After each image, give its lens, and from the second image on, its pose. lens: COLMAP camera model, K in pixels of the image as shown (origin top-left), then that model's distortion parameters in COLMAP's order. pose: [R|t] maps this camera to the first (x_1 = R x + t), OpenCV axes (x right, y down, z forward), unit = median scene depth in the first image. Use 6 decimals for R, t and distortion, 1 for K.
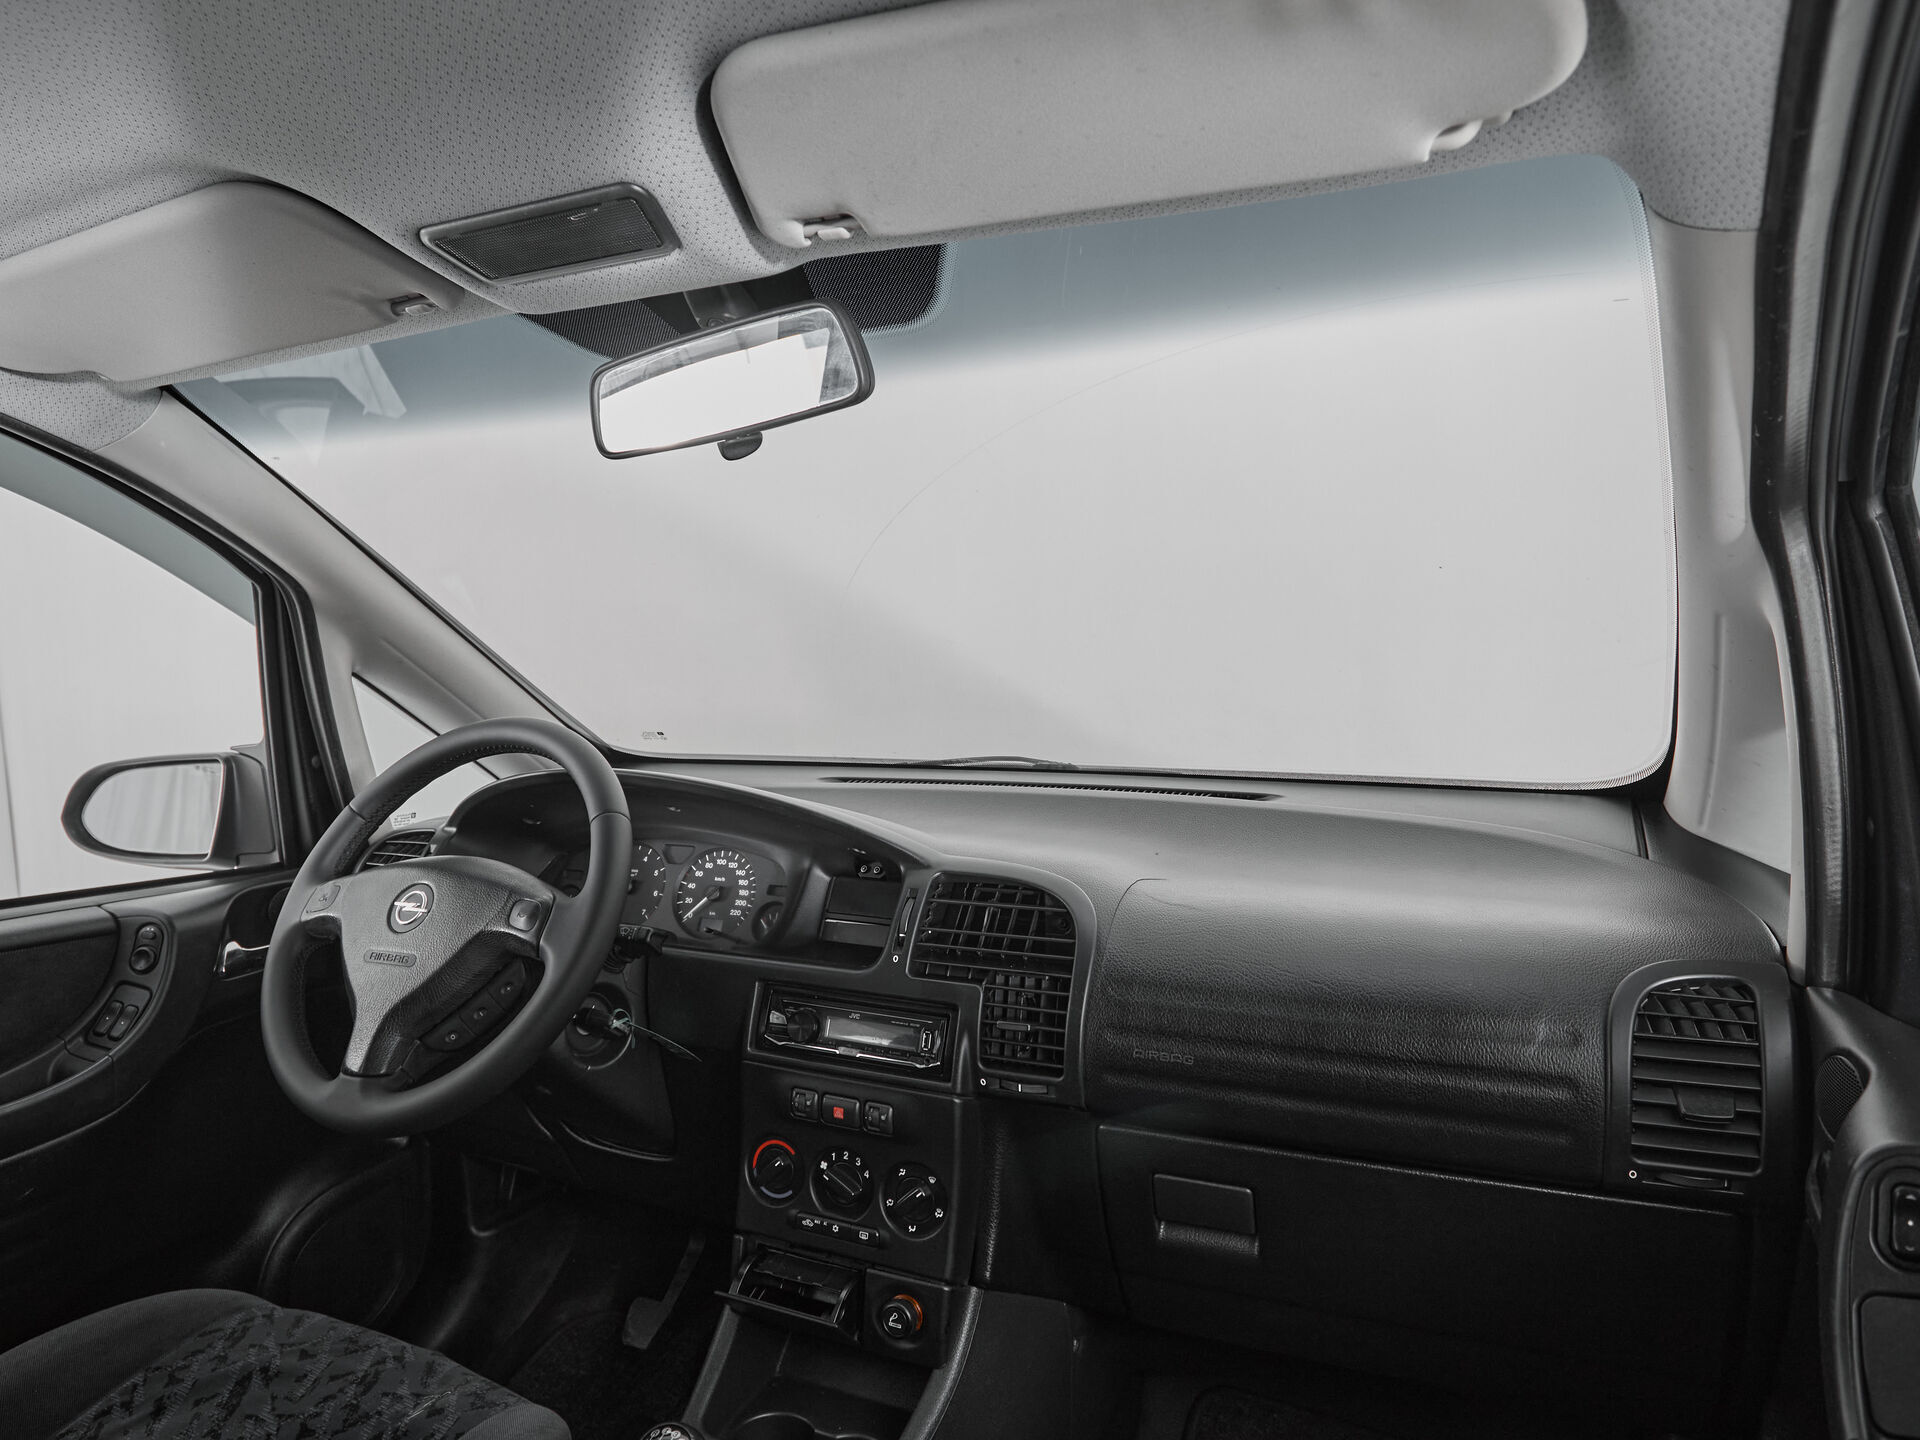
lens RADIAL K [[1112.4, 0, 955.8], [0, 1112.4, 741.9], [0, 0, 1]] dist [0.002511, 0.000458]
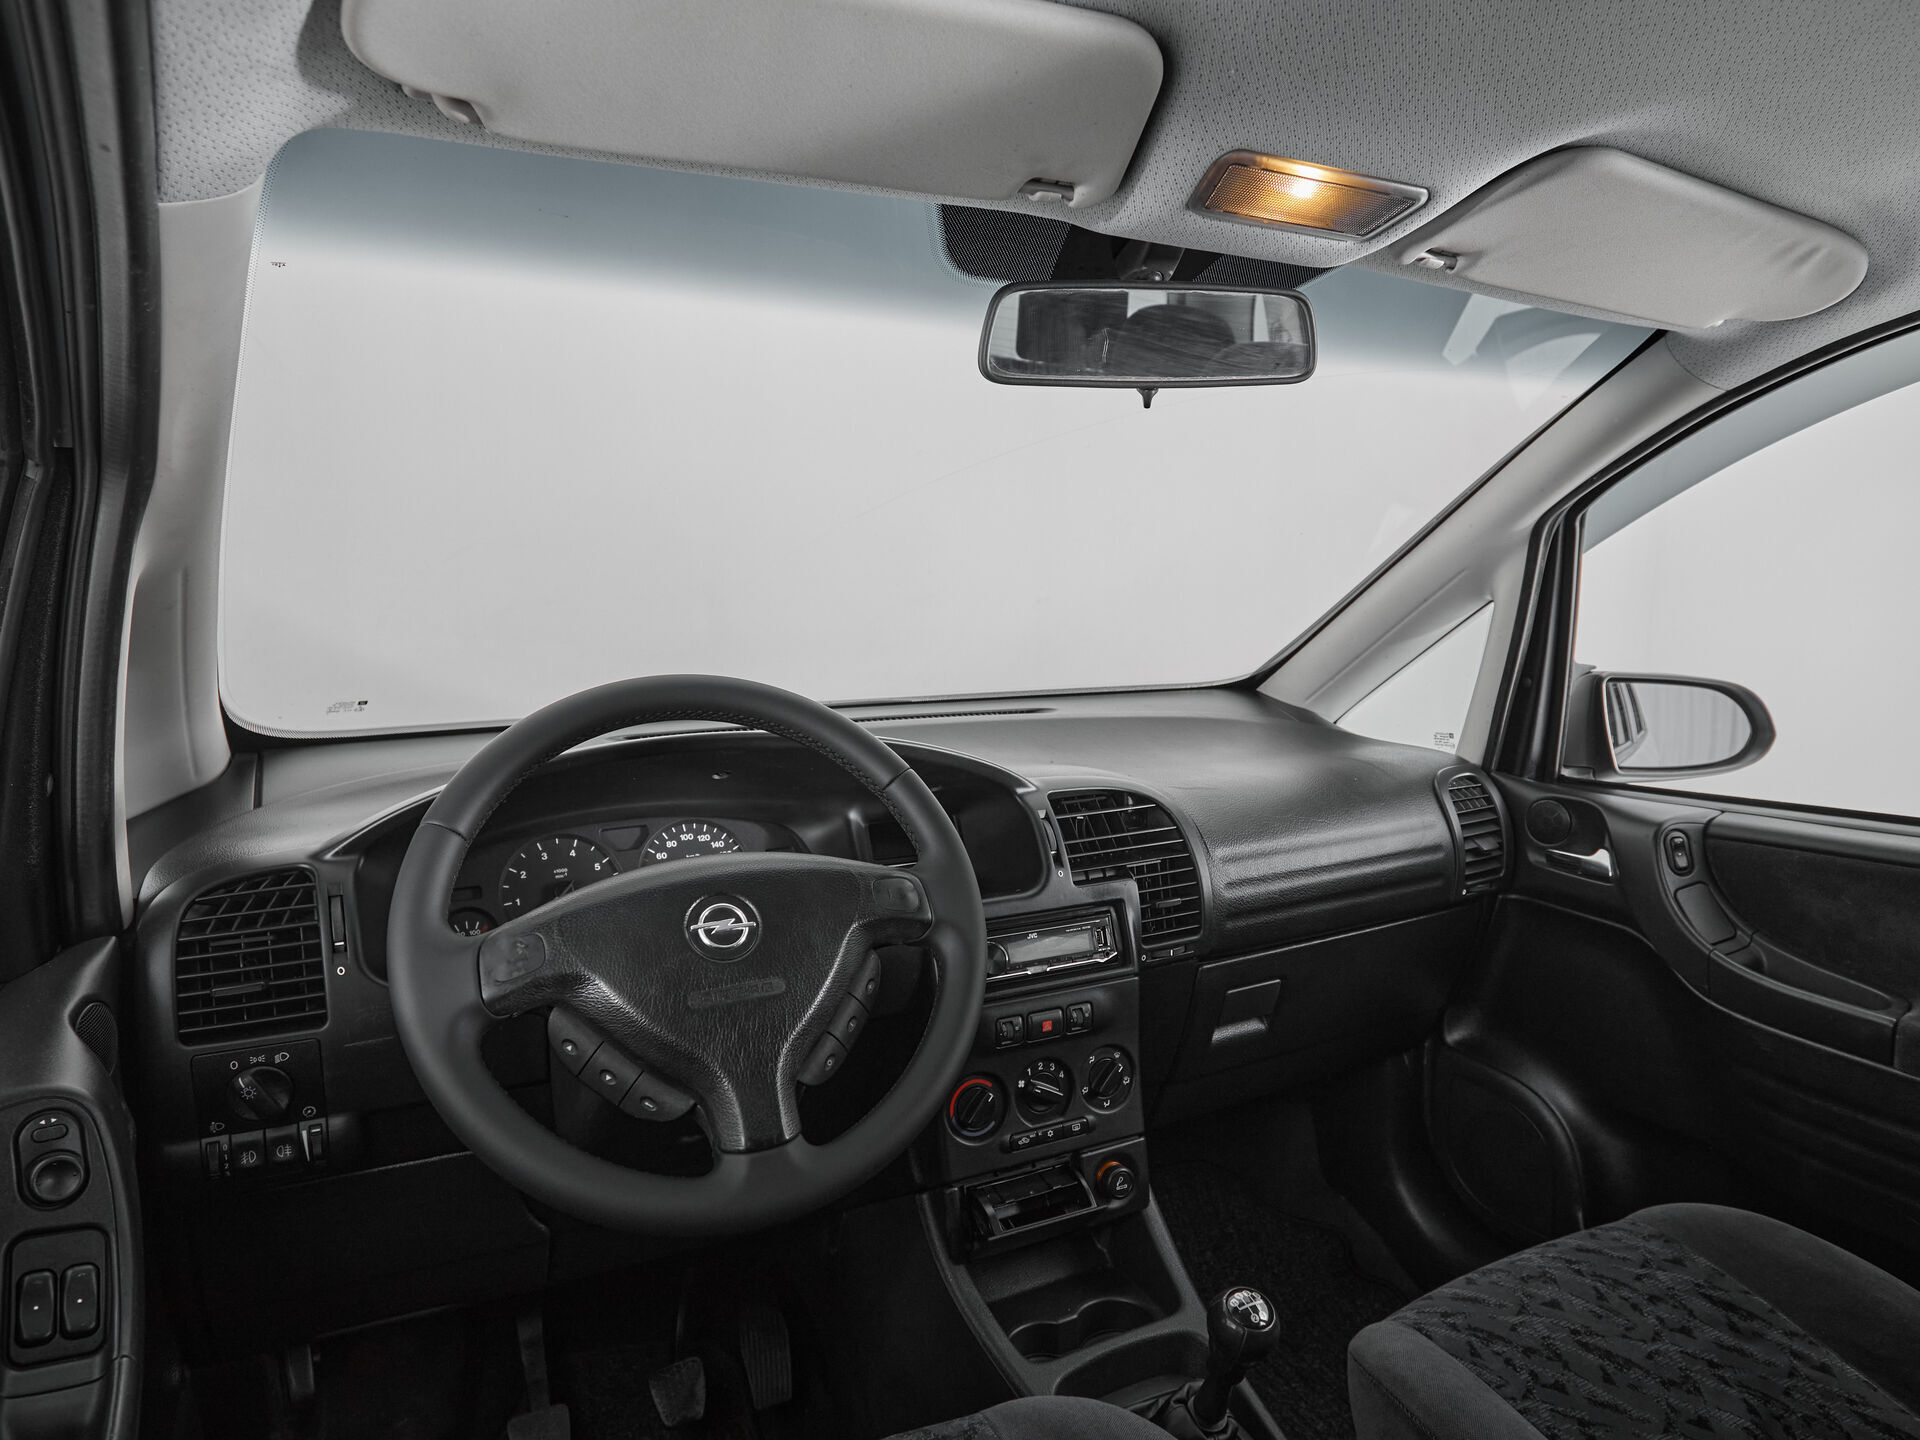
lens RADIAL K [[1098.2, 0, 960.0], [0, 1098.2, 720.0], [0, 0, 1]] dist [0.000906, 0.000468]
pose [[0.646809, -0.088634, 0.757484, -0.924194], [0.062392, 0.996044, 0.063273, -0.029097], [-0.760096, 0.006335, 0.649780, 0.378706]]
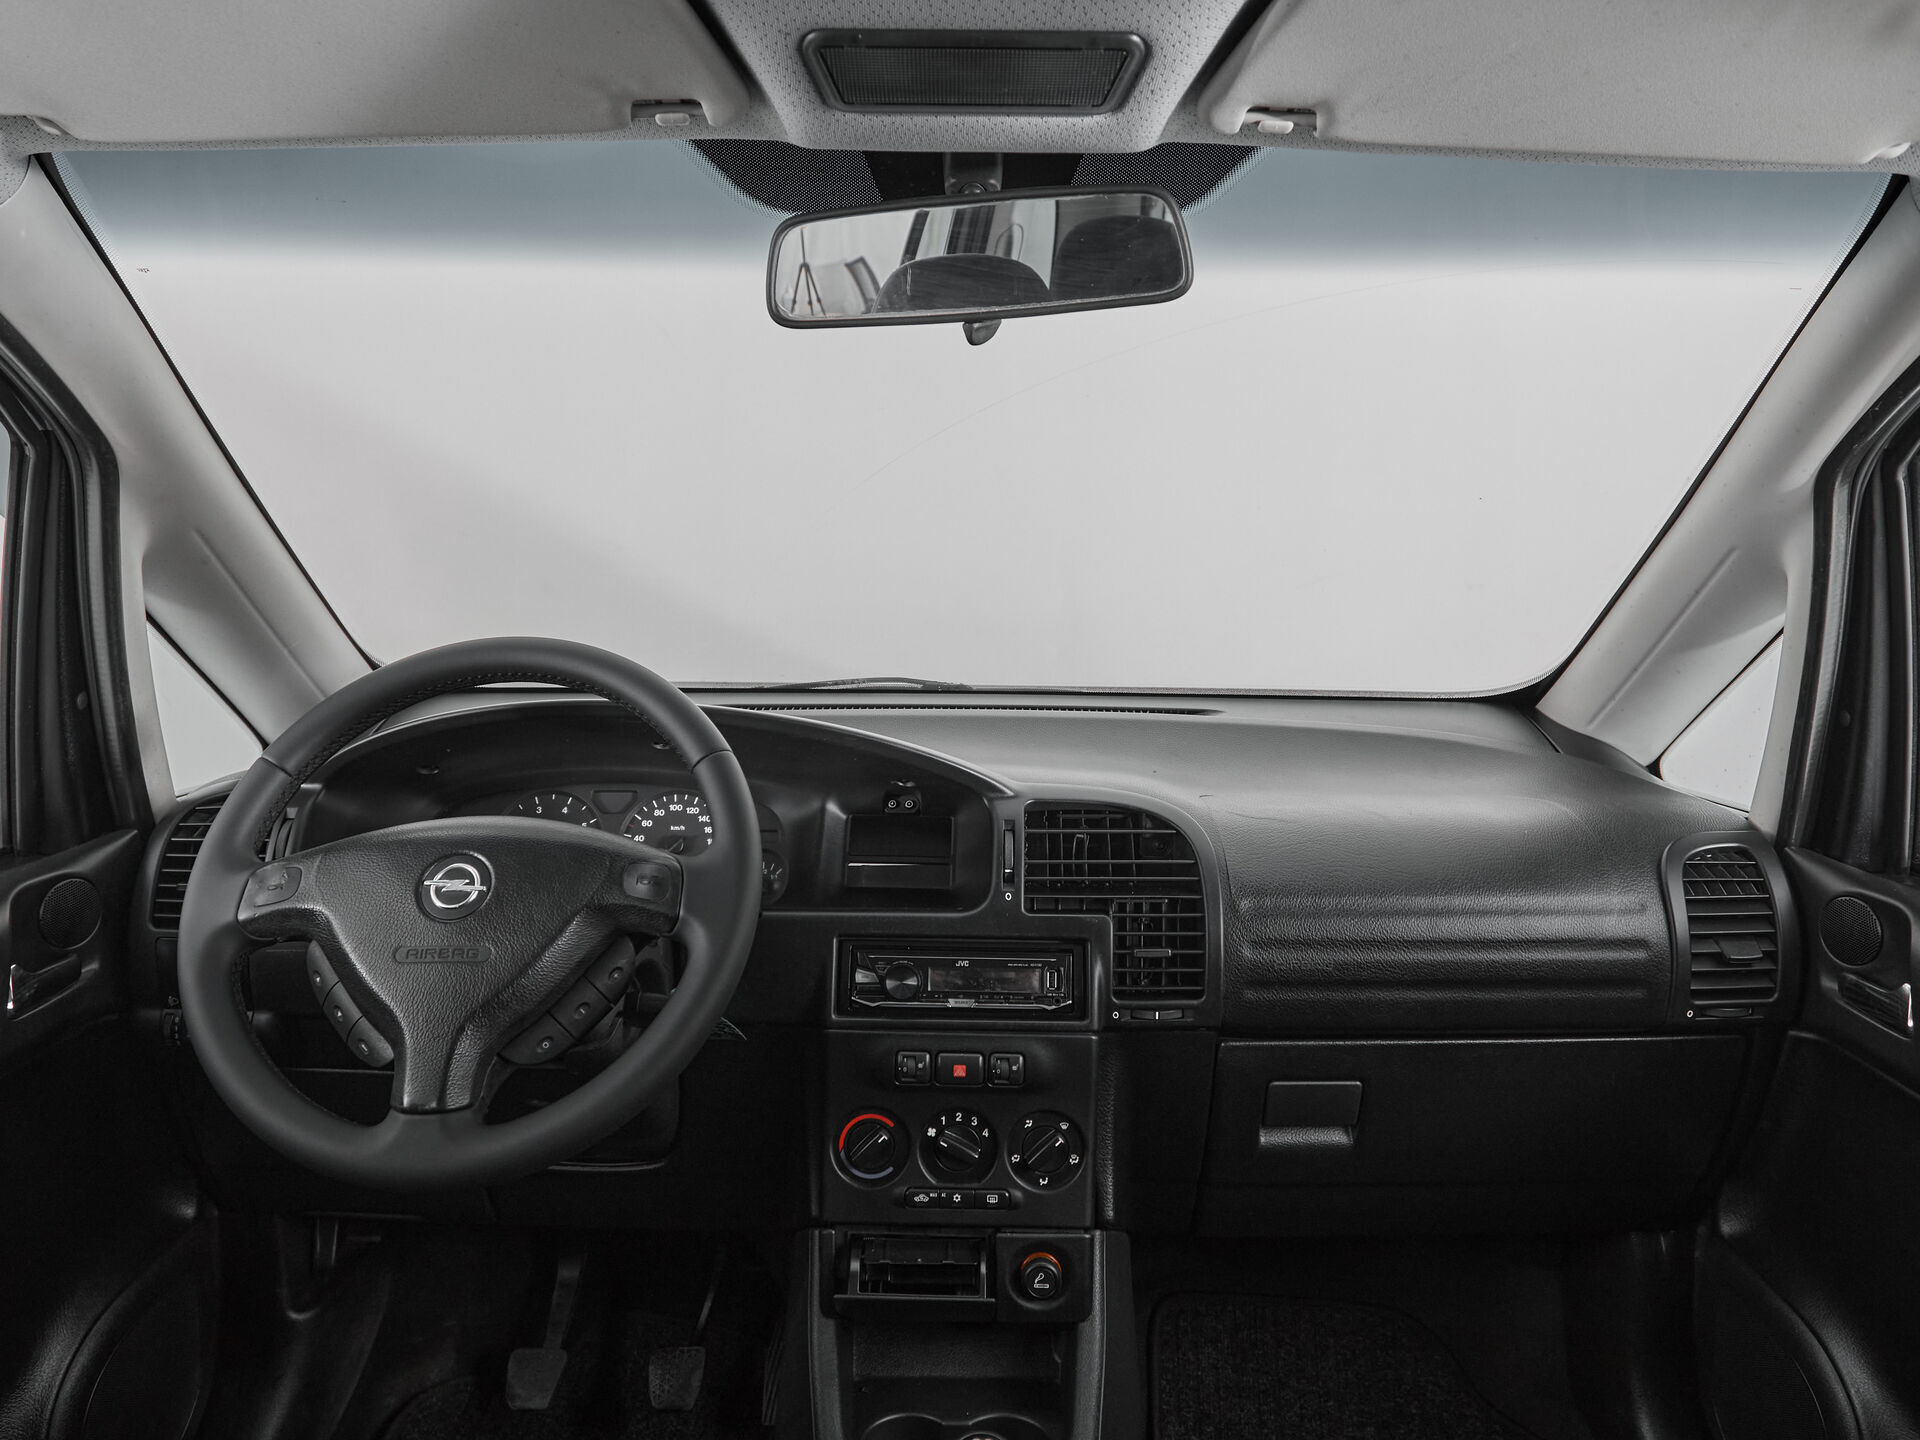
lens RADIAL K [[1195.8, 0, 966.2], [0, 1195.8, 679.0], [0, 0, 1]] dist [0.000877, 0.000412]
pose [[0.916499, -0.017893, 0.399637, -0.483027], [0.012251, 0.999786, 0.016668, -0.002707], [-0.399850, -0.010380, 0.916522, 0.105789]]
